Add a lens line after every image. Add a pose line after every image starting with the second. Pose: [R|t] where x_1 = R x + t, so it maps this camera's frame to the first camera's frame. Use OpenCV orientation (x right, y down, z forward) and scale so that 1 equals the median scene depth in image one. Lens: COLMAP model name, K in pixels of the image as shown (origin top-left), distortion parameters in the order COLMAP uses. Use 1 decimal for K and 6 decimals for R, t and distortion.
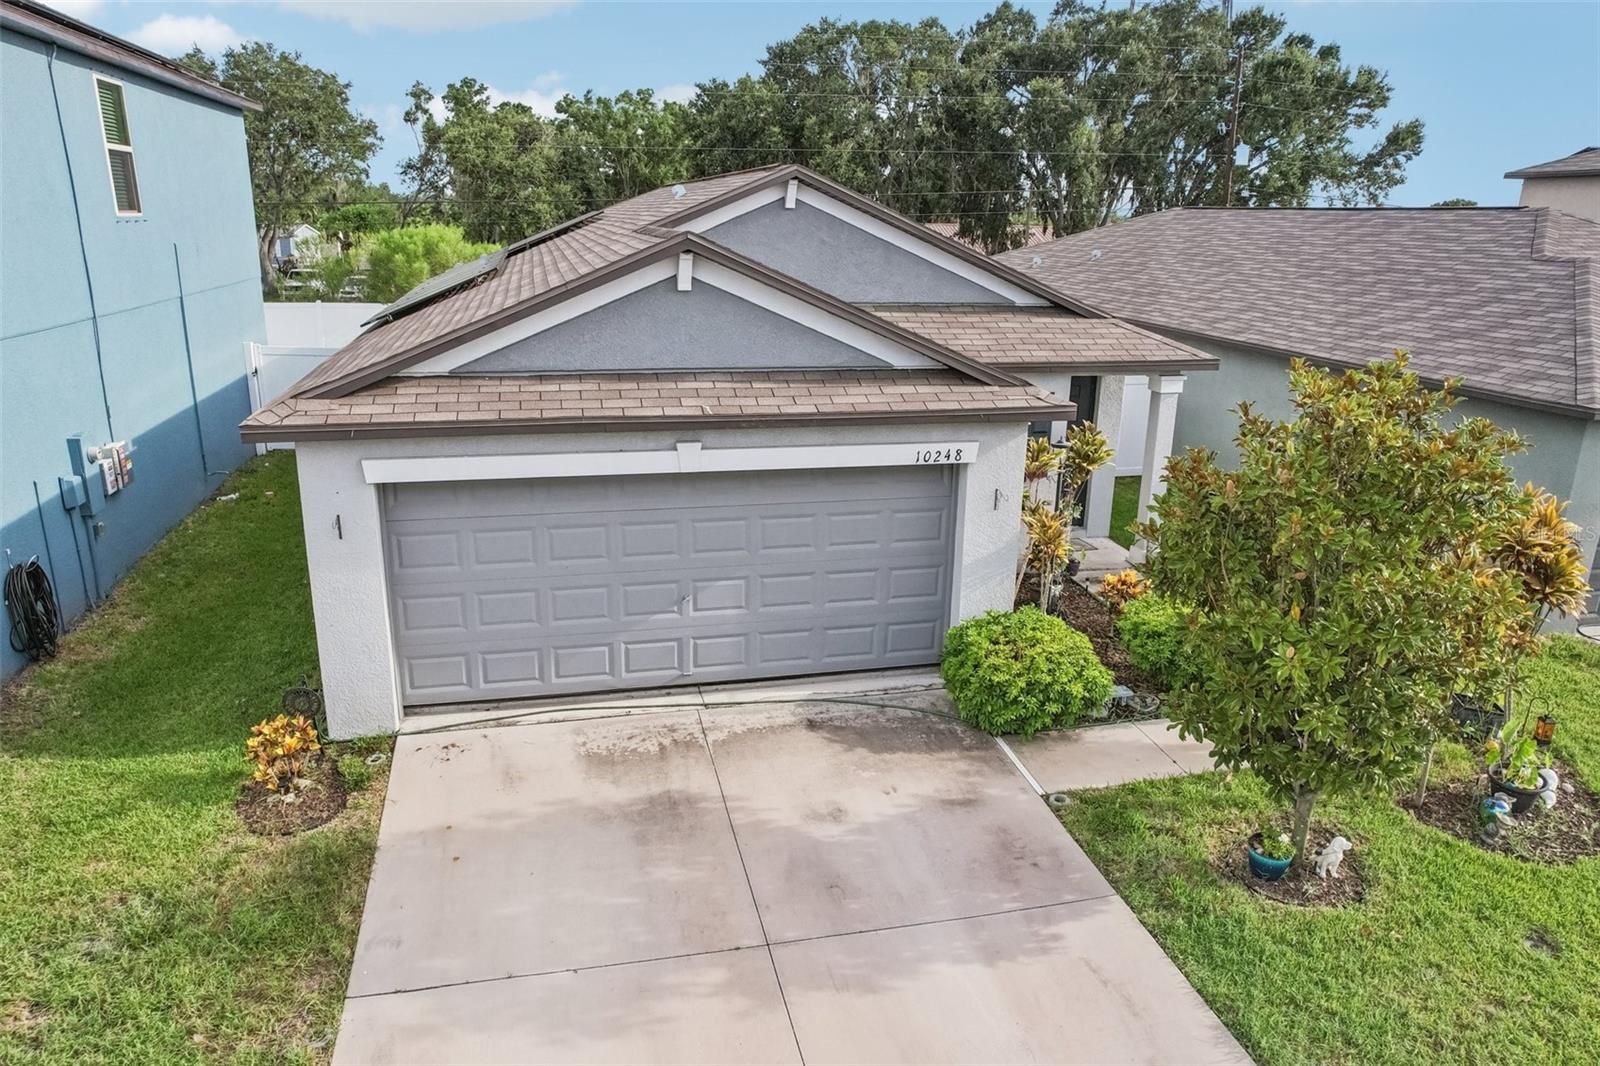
lens RADIAL K [[1042.5, 0, 800.0], [0, 1042.5, 533.0], [0, 0, 1]] dist [-0.074940, 0.068428]
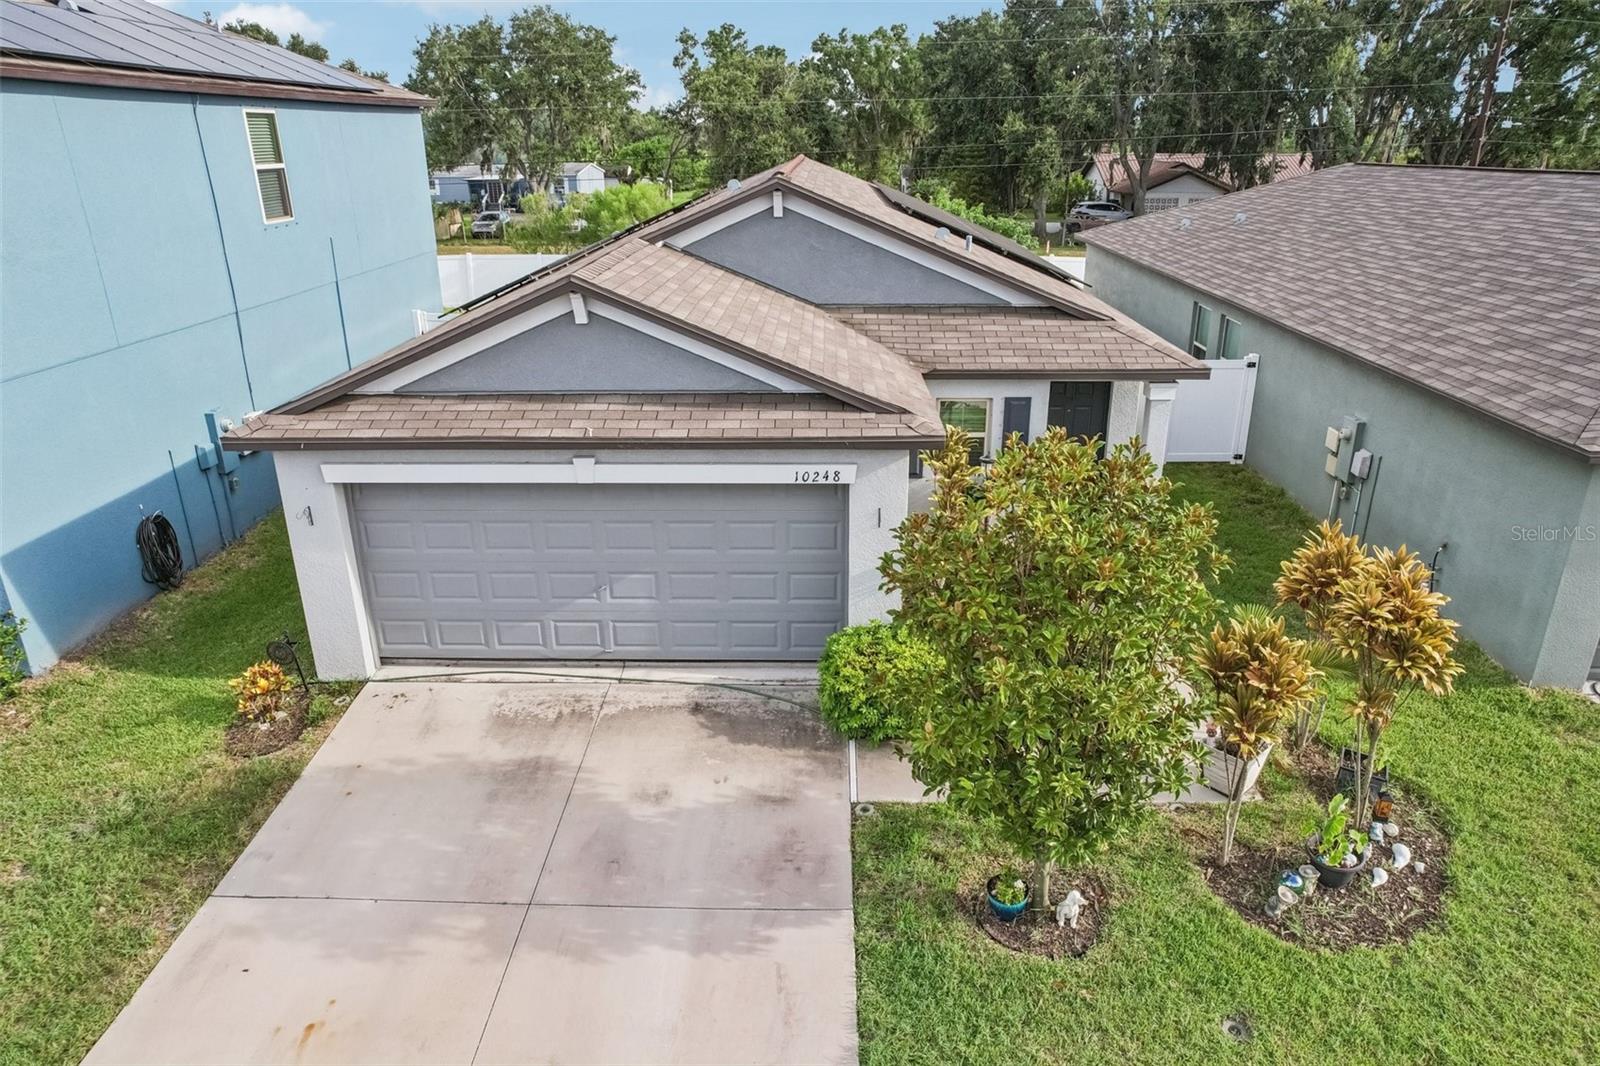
lens RADIAL K [[994.7, 0, 800.0], [0, 994.7, 533.0], [0, 0, 1]] dist [-0.070699, 0.059664]
pose [[0.967494, 0.068376, -0.243474, 0.370875], [-0.048782, 0.995133, 0.085623, -0.103208], [0.248144, -0.070962, 0.966121, 0.001381]]
